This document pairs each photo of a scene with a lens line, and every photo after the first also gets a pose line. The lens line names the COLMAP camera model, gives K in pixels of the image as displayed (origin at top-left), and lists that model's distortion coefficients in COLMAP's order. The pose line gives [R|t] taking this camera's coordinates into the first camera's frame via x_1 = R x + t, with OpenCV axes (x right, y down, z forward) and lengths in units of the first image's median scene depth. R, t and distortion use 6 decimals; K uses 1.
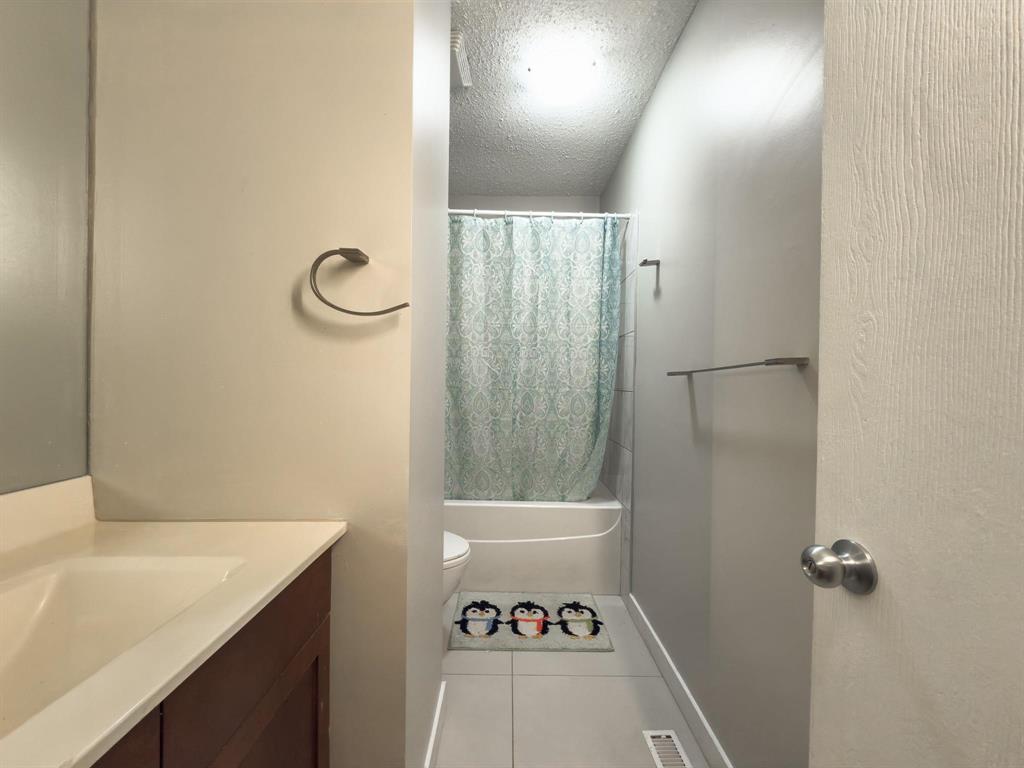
lens RADIAL K [[410.5, 0, 513.1], [0, 410.5, 384.0], [0, 0, 1]] dist [-0.001736, -0.000349]
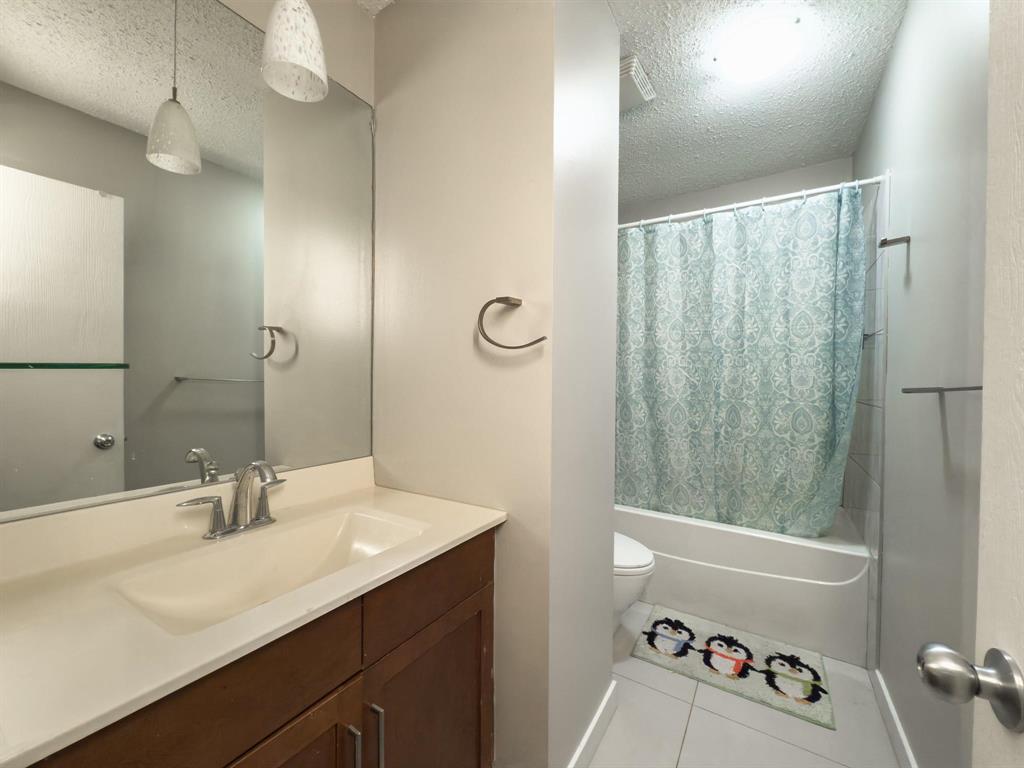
lens RADIAL K [[410.5, 0, 513.1], [0, 410.5, 384.0], [0, 0, 1]] dist [-0.001736, -0.000349]
pose [[0.840777, -0.000754, -0.541381, 0.120043], [-0.001117, 0.999994, -0.003128, -0.021766], [0.541380, 0.003234, 0.840772, -0.018422]]
